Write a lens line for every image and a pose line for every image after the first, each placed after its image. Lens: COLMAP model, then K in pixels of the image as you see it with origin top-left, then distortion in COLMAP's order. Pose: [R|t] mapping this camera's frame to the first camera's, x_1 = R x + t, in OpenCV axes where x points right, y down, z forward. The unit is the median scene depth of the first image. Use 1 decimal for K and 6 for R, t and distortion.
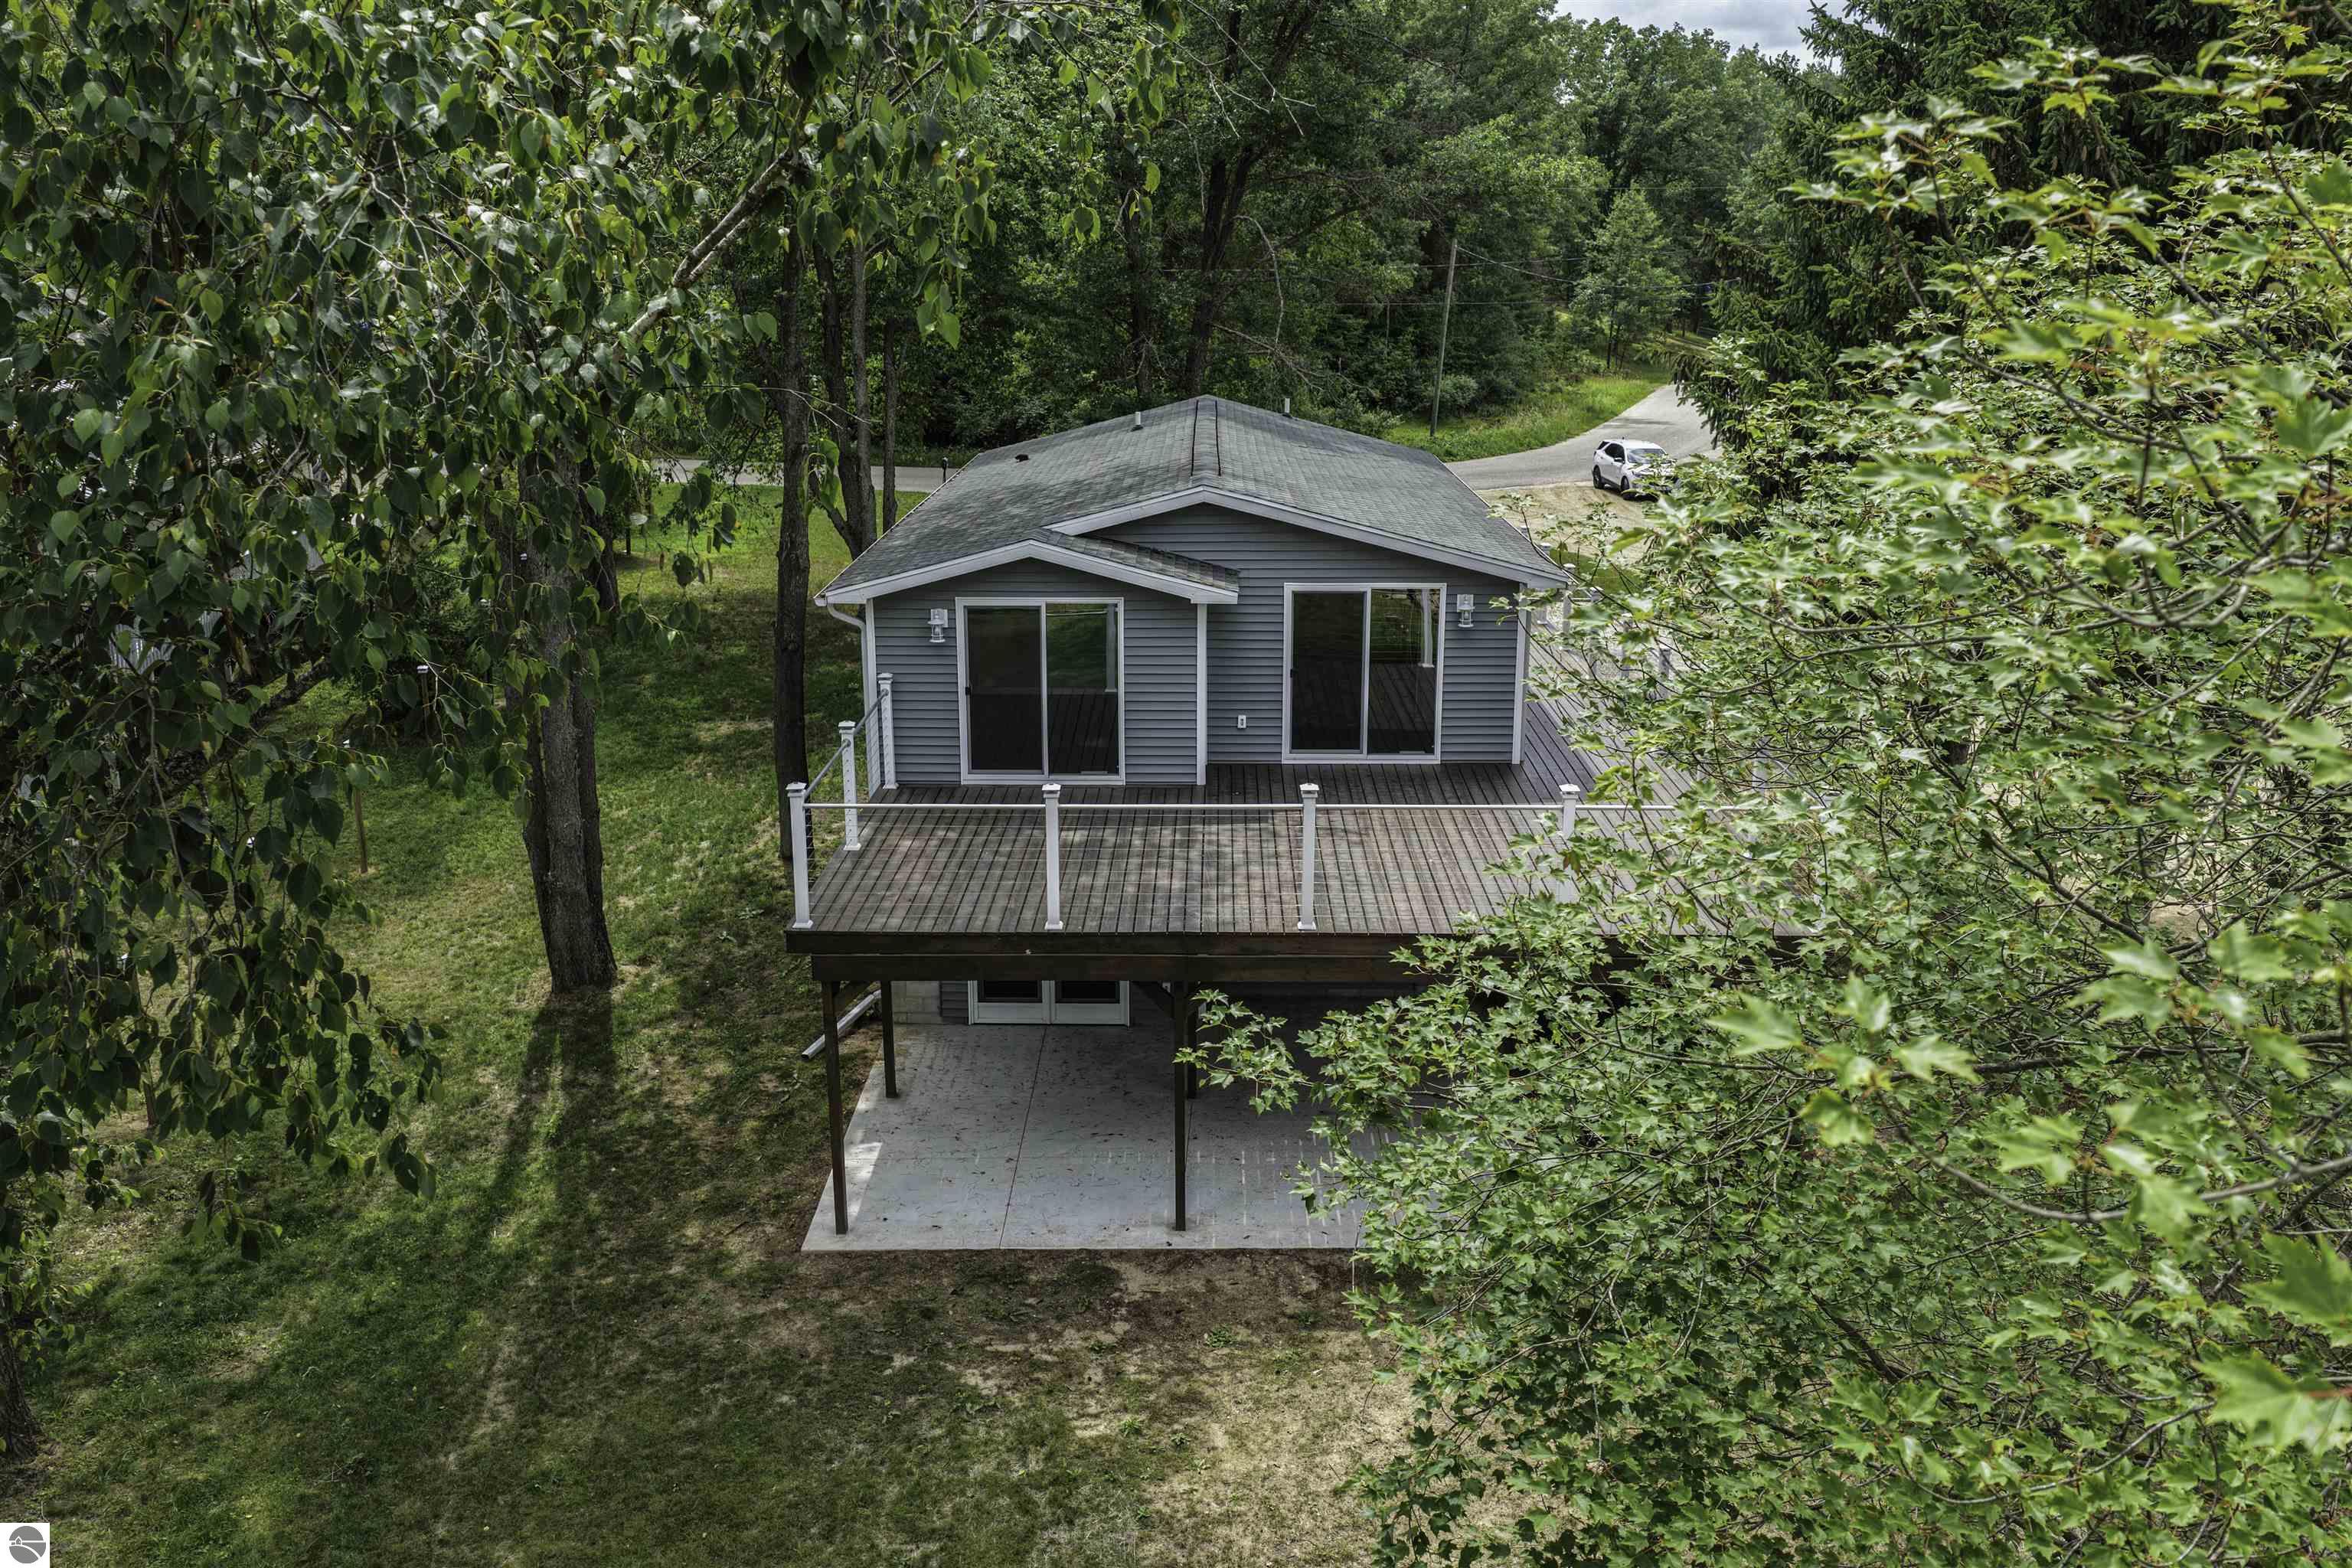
lens RADIAL K [[1950.2, 0, 1183.8], [0, 1950.2, 792.9], [0, 0, 1]] dist [-0.010606, 0.033400]
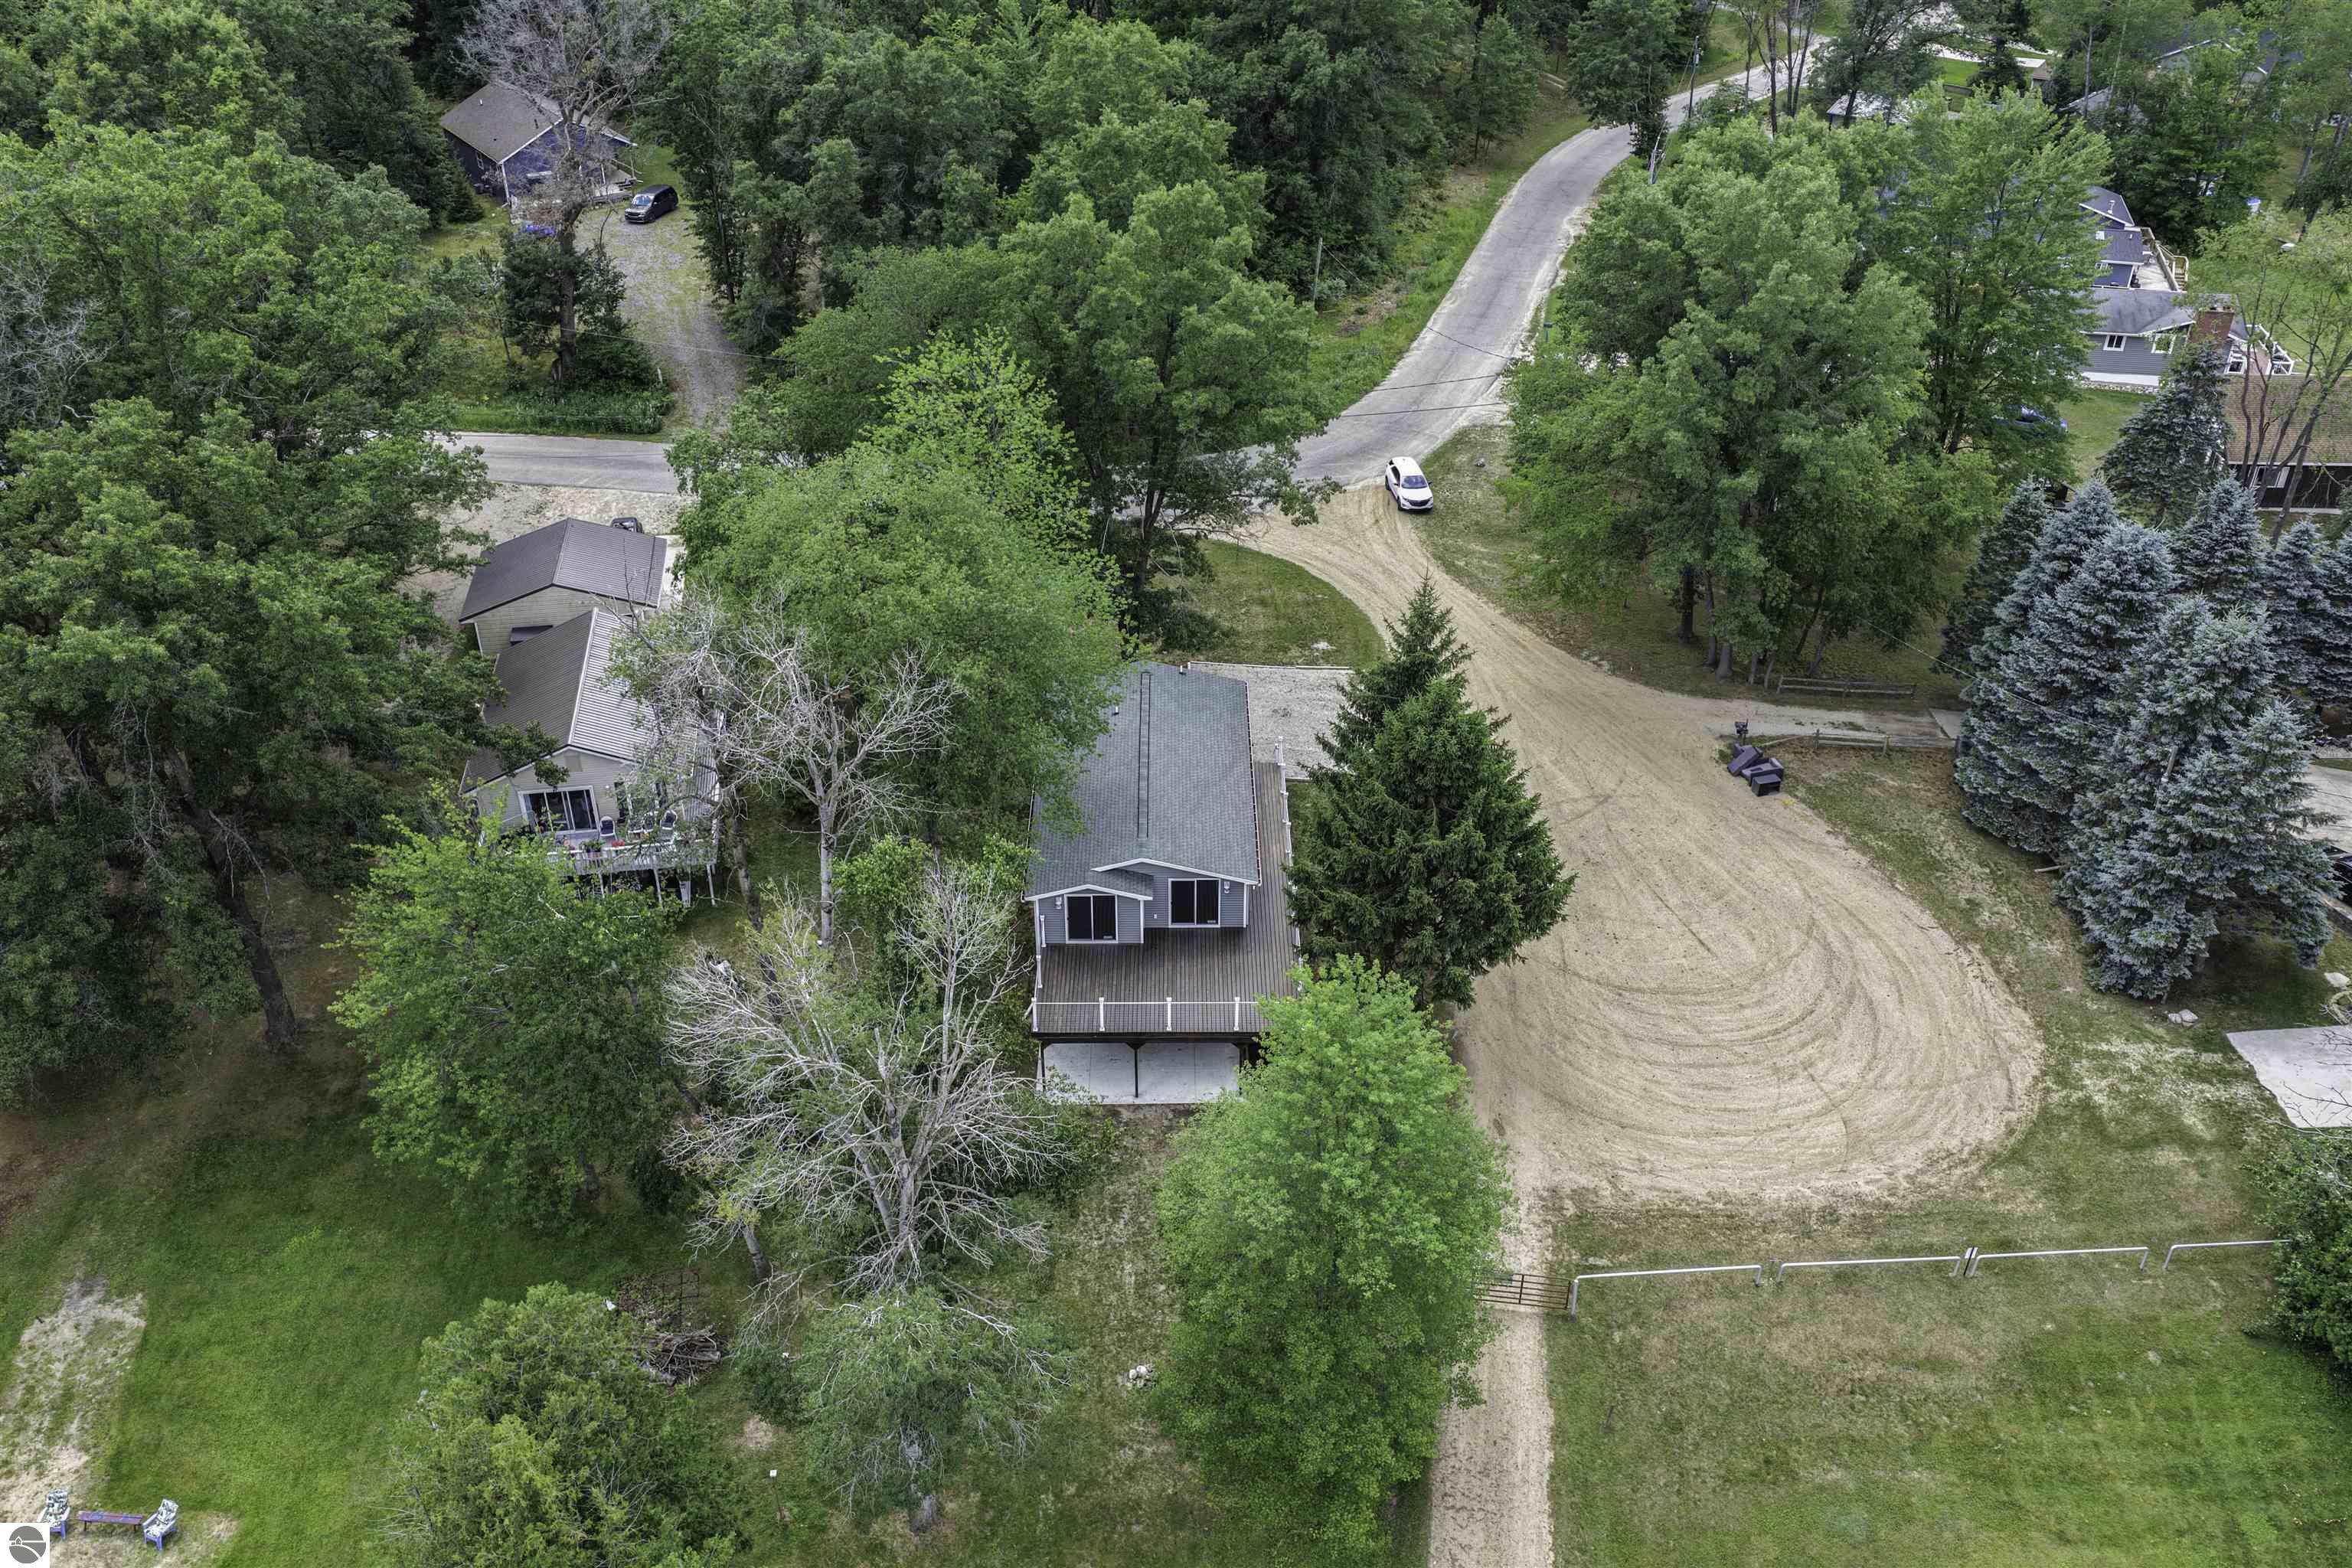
lens RADIAL K [[1950.2, 0, 1183.8], [0, 1950.2, 792.9], [0, 0, 1]] dist [-0.010606, 0.033400]
pose [[0.999775, -0.010597, 0.018390, 0.021345], [0.004940, 0.958824, 0.283959, -1.153064], [-0.020642, -0.283804, 0.958660, -1.991747]]
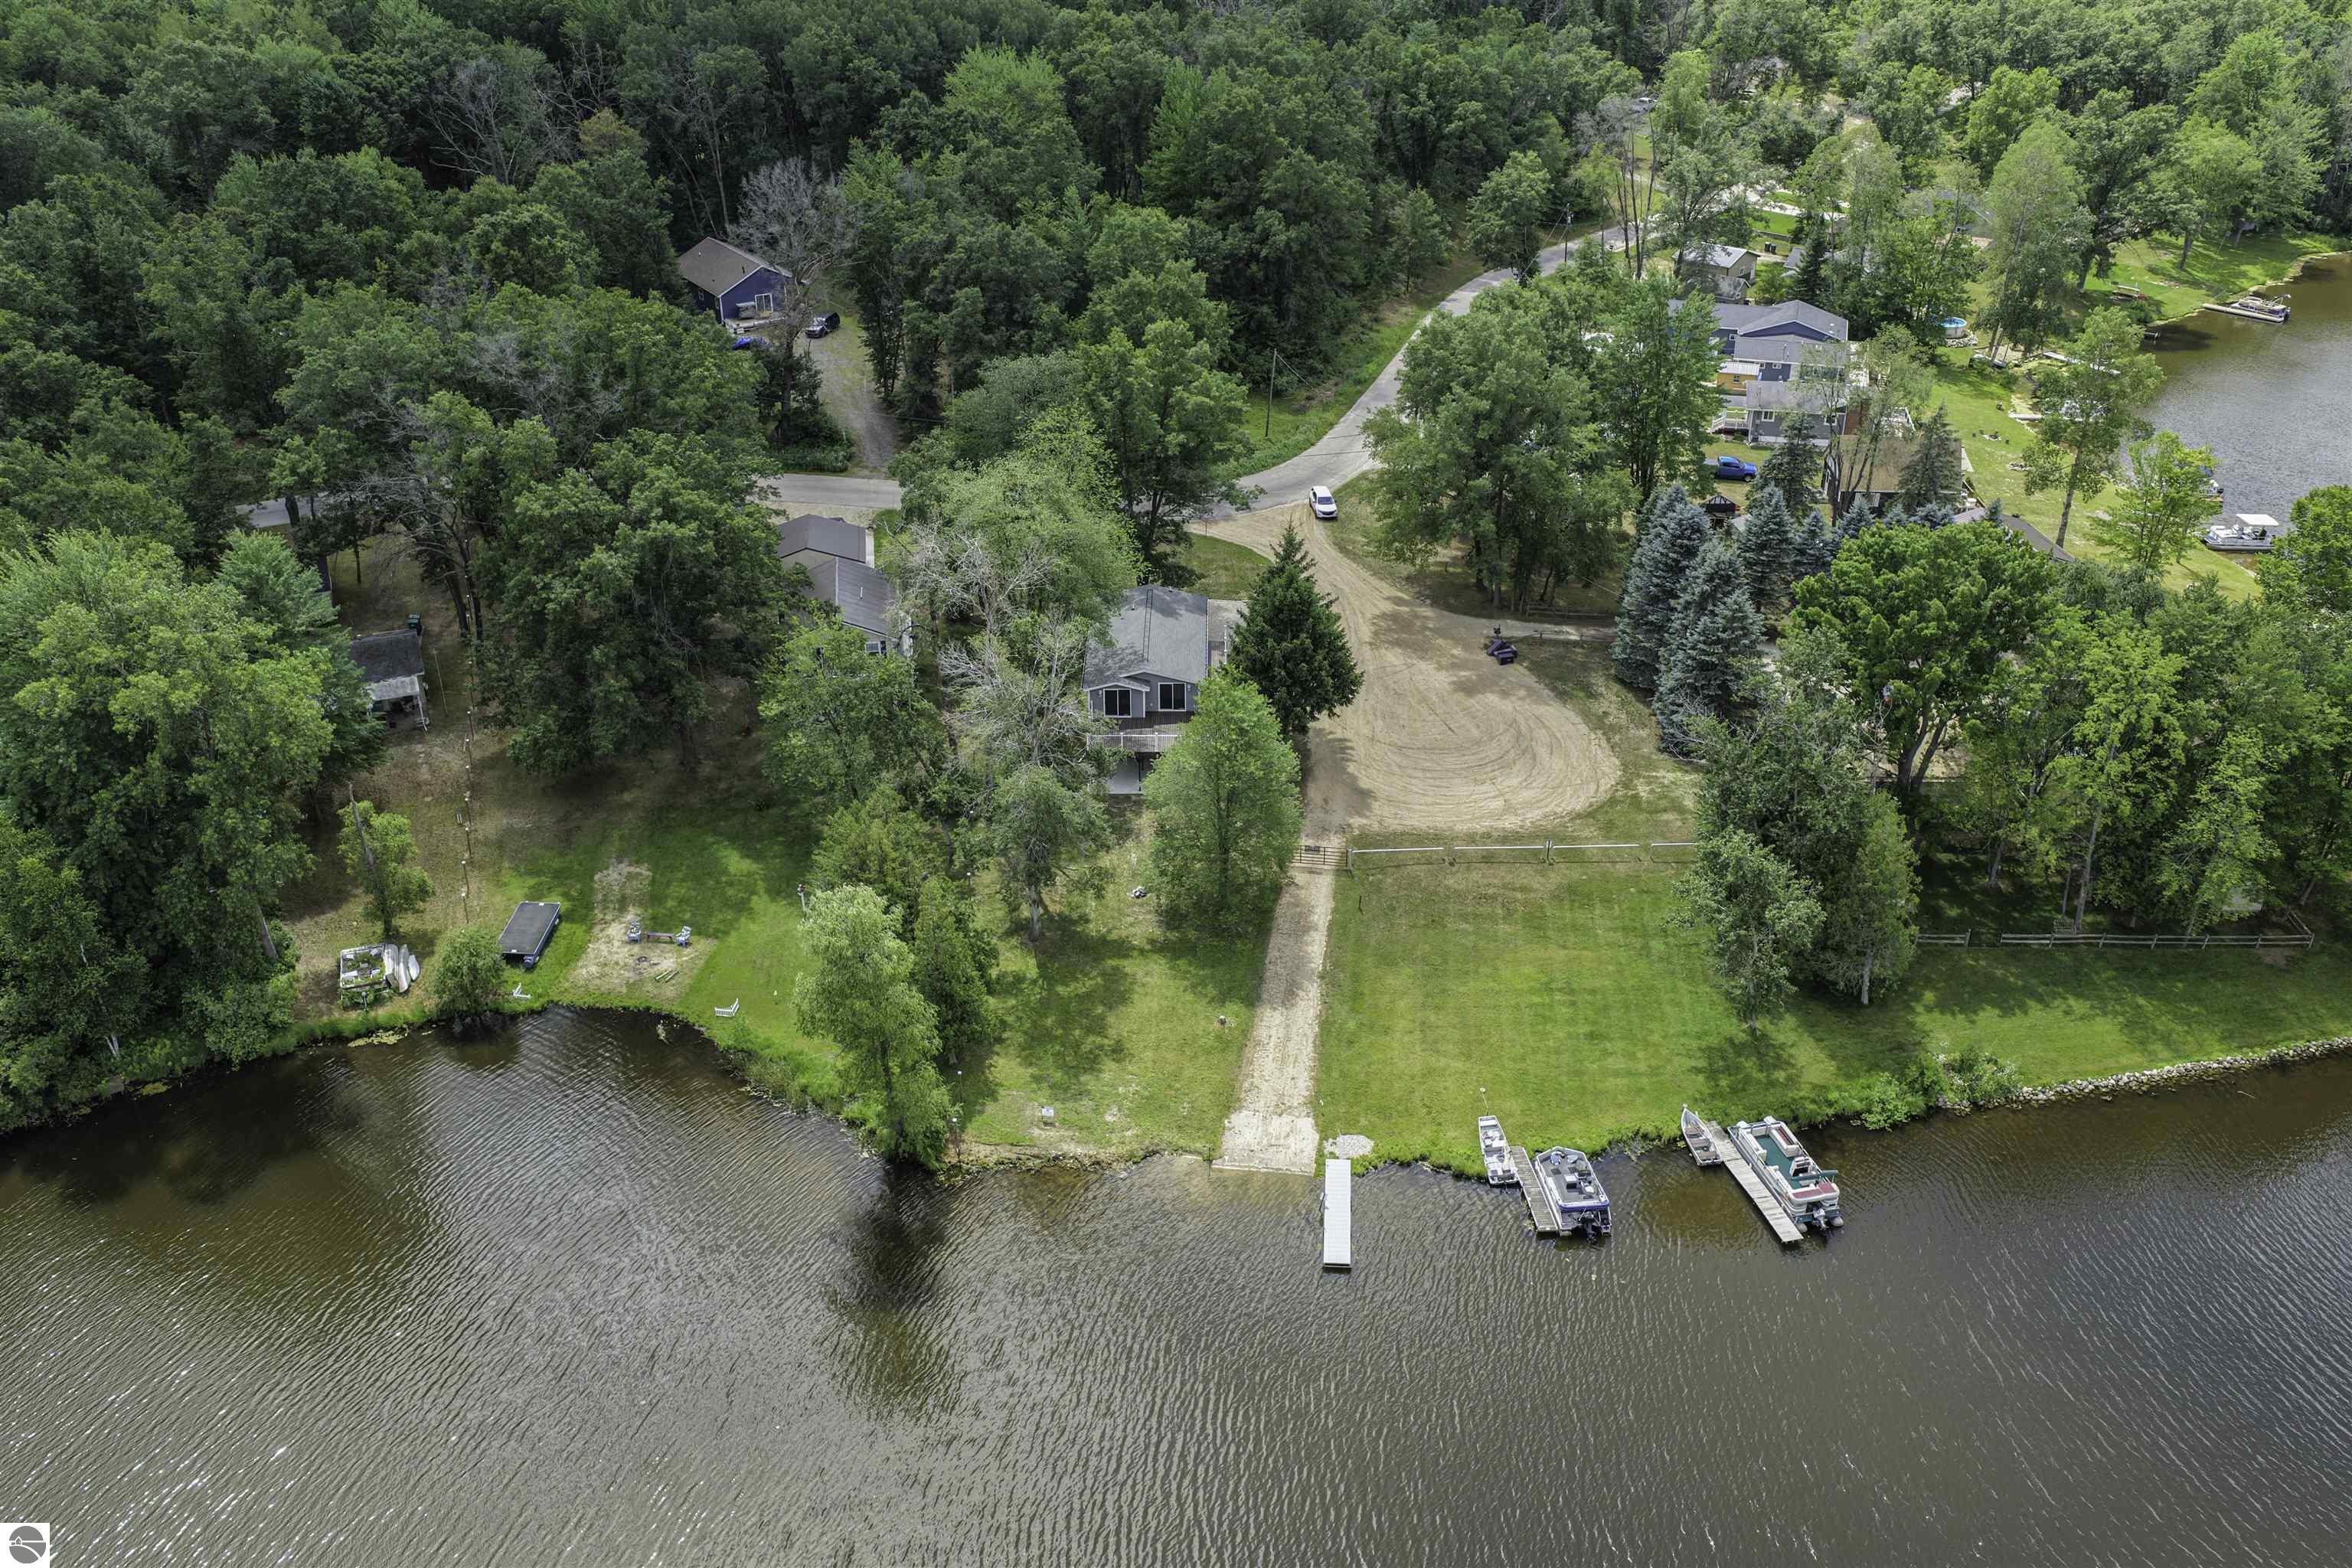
lens RADIAL K [[1950.2, 0, 1183.8], [0, 1950.2, 792.9], [0, 0, 1]] dist [-0.010606, 0.033400]
pose [[0.999991, -0.004022, -0.001334, 0.139082], [0.004222, 0.972219, 0.234036, -1.196580], [0.000356, -0.234039, 0.972227, -4.937976]]
